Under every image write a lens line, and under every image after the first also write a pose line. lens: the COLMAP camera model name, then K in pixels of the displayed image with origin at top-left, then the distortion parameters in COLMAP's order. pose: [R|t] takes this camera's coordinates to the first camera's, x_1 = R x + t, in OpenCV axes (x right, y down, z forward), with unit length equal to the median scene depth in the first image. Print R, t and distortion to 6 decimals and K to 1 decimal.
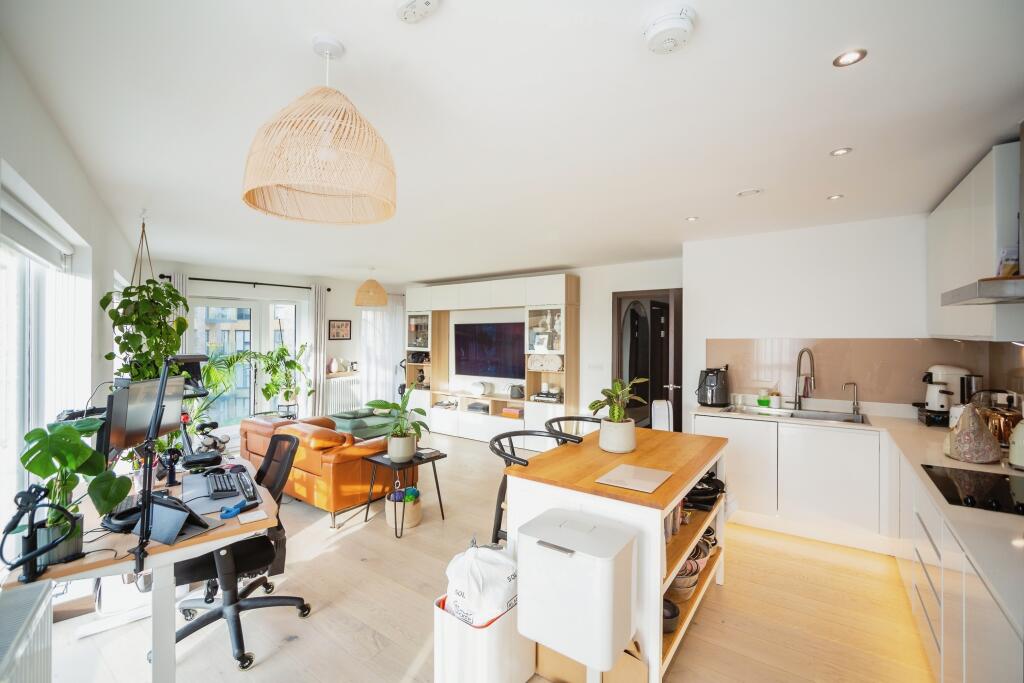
lens RADIAL K [[441.5, 0, 511.0], [0, 441.5, 337.2], [0, 0, 1]] dist [-0.017727, 0.000224]
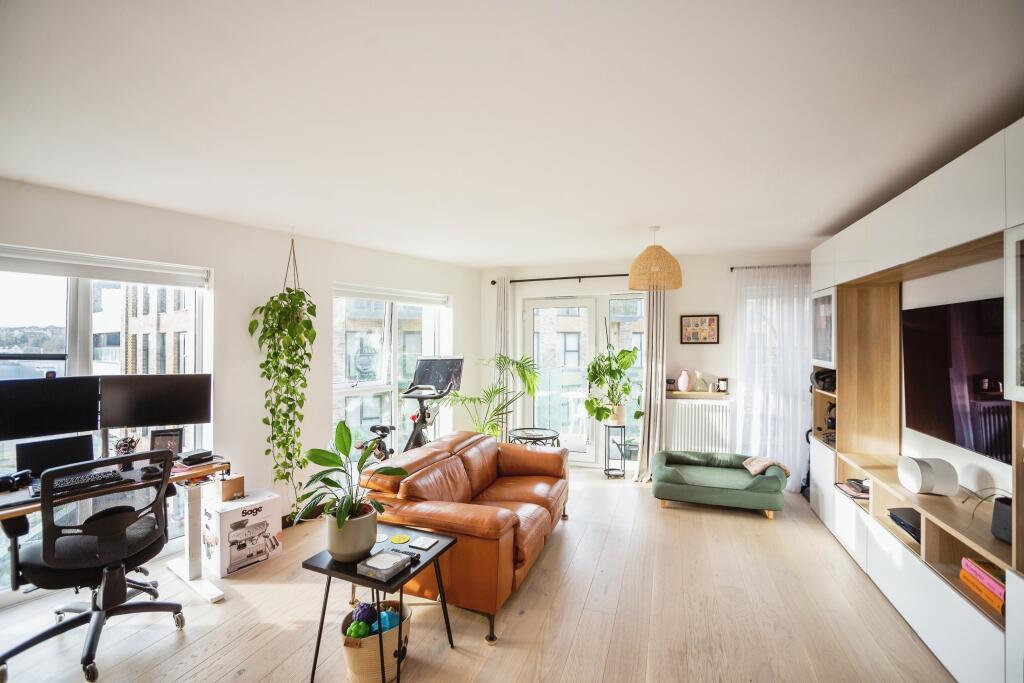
lens RADIAL K [[441.5, 0, 512.0], [0, 441.5, 338.3], [0, 0, 1]] dist [-0.017727, 0.000224]
pose [[0.281666, 0.001100, -0.959512, 0.180770], [0.000731, 0.999999, 0.001361, -0.003618], [0.959512, -0.001085, 0.281665, 0.537839]]
